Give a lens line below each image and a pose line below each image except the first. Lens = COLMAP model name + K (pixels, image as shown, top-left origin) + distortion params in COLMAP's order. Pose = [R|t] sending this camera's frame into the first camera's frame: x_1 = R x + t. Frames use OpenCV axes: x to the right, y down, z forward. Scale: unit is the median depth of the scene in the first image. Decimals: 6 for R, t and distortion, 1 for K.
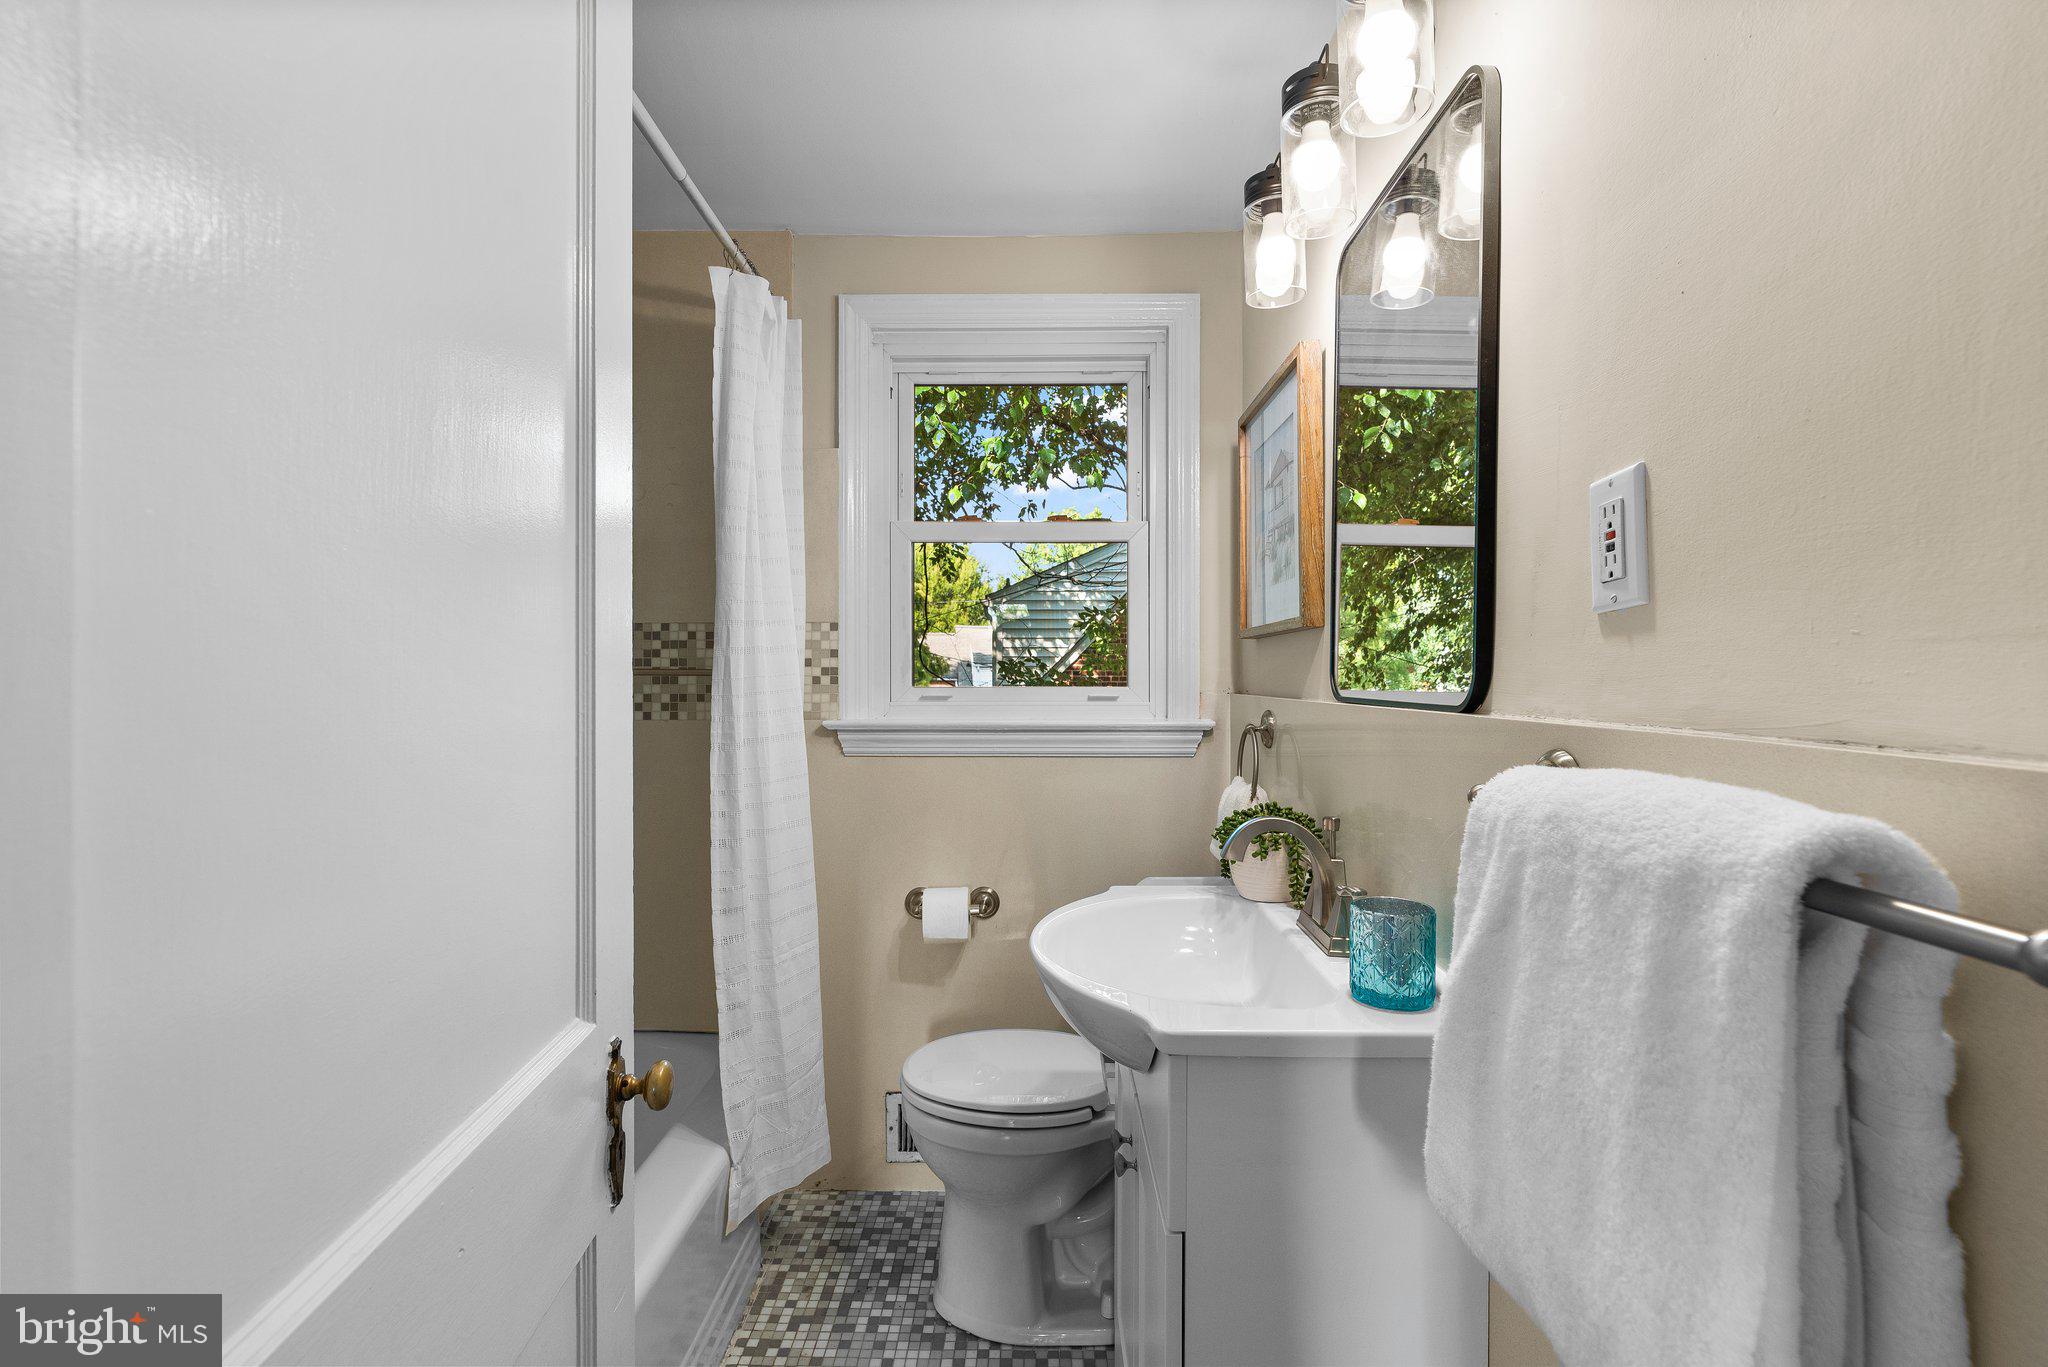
lens RADIAL K [[919.6, 0, 1025.5], [0, 919.6, 678.4], [0, 0, 1]] dist [0.002952, -0.000015]
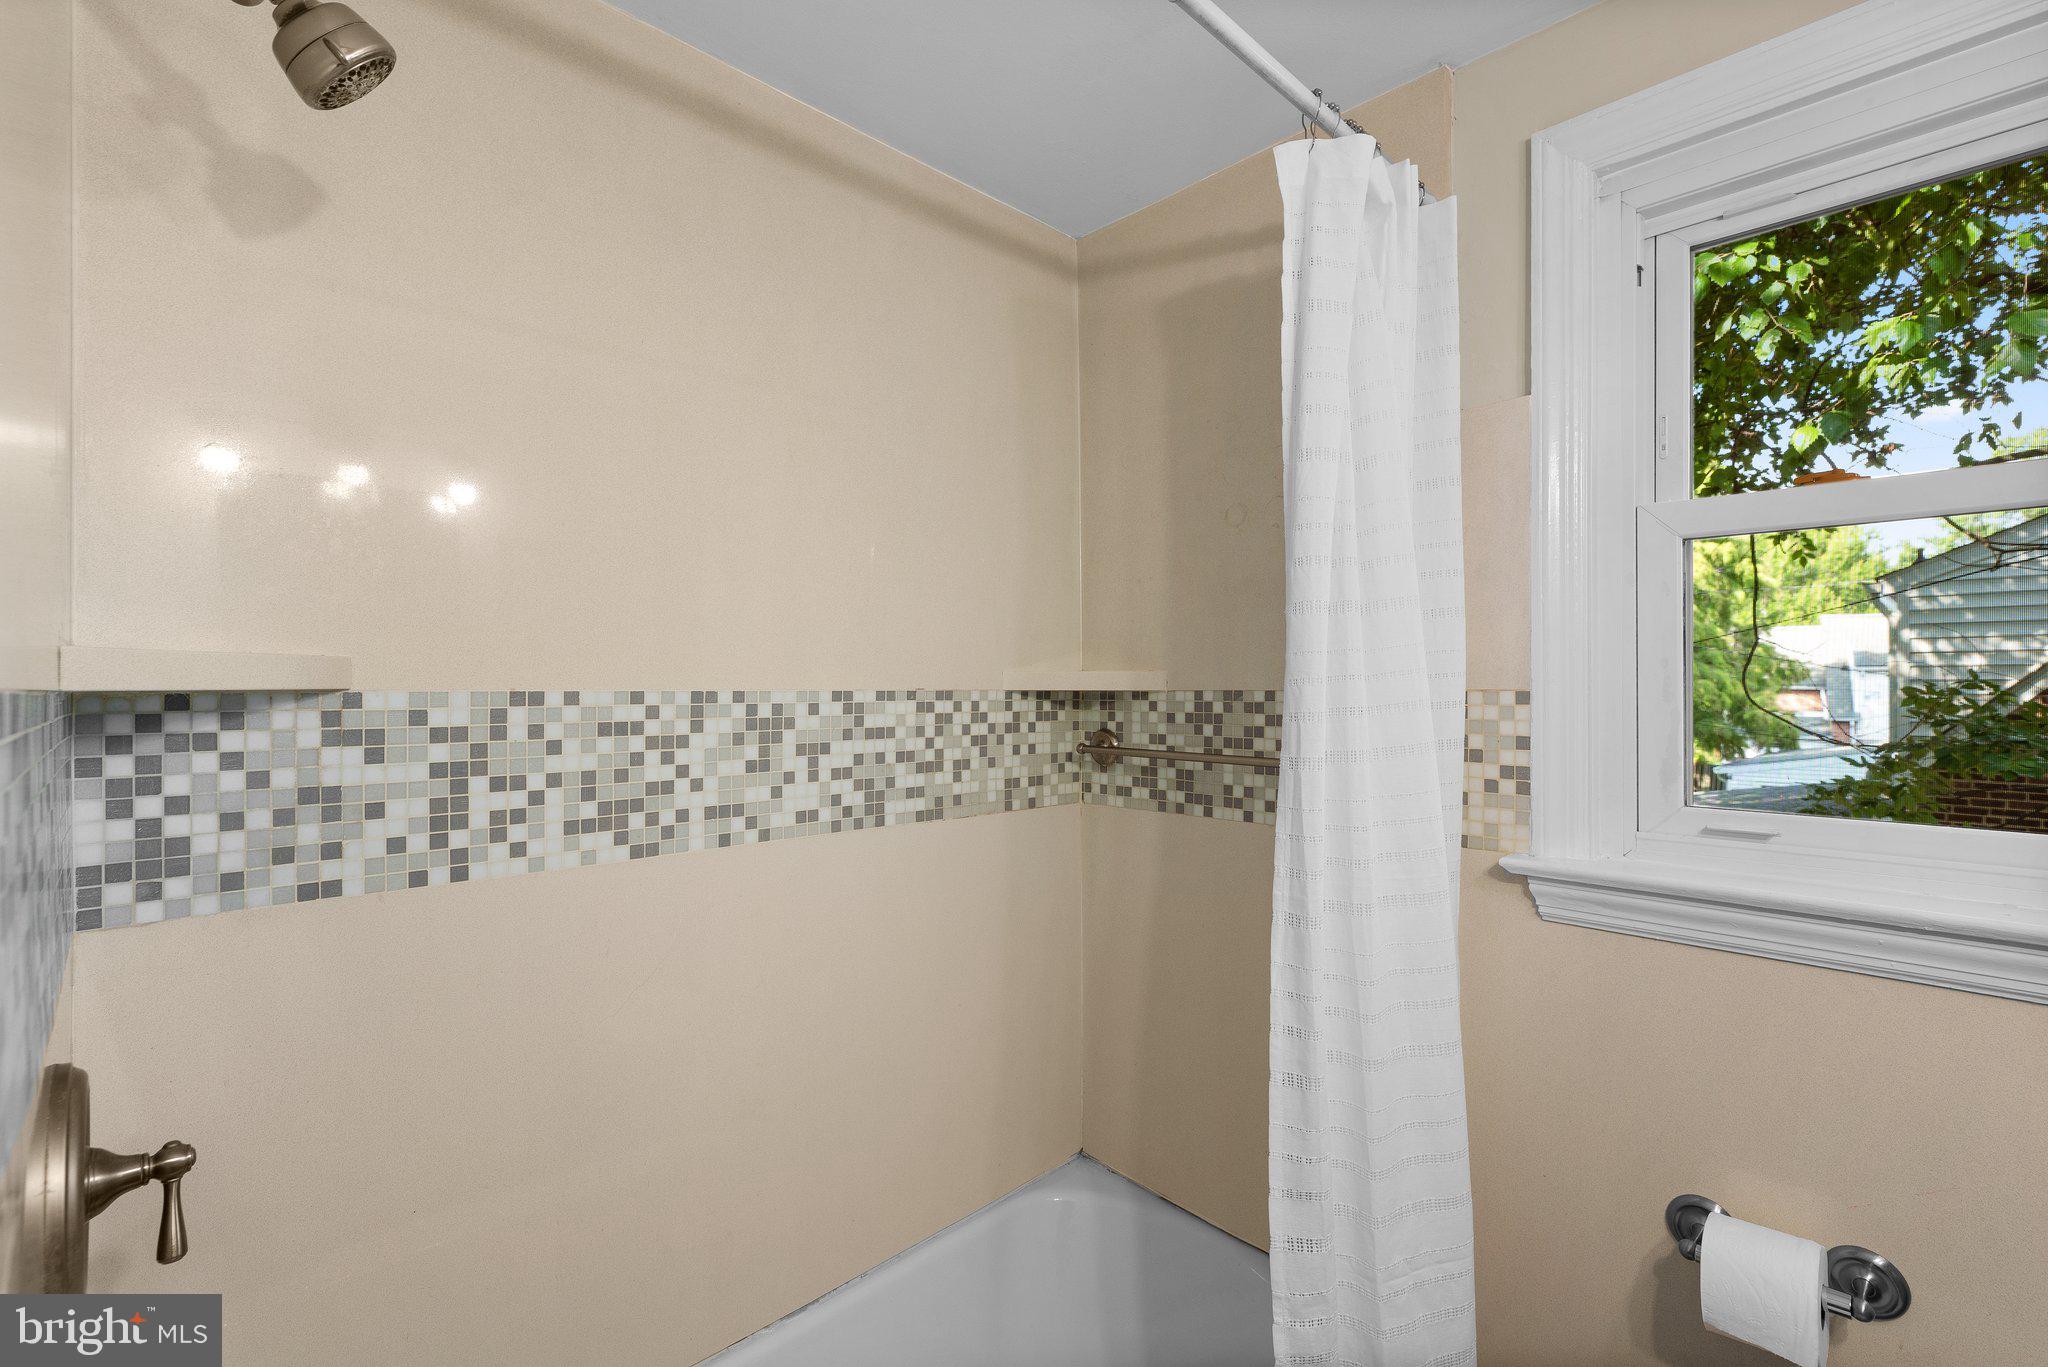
lens RADIAL K [[919.6, 0, 1040.9], [0, 919.6, 681.9], [0, 0, 1]] dist [0.002952, -0.000015]
pose [[0.710990, -0.002083, -0.703199, -0.011939], [0.002146, 0.999997, -0.000792, -0.065335], [0.703198, -0.000946, 0.710993, 0.352640]]
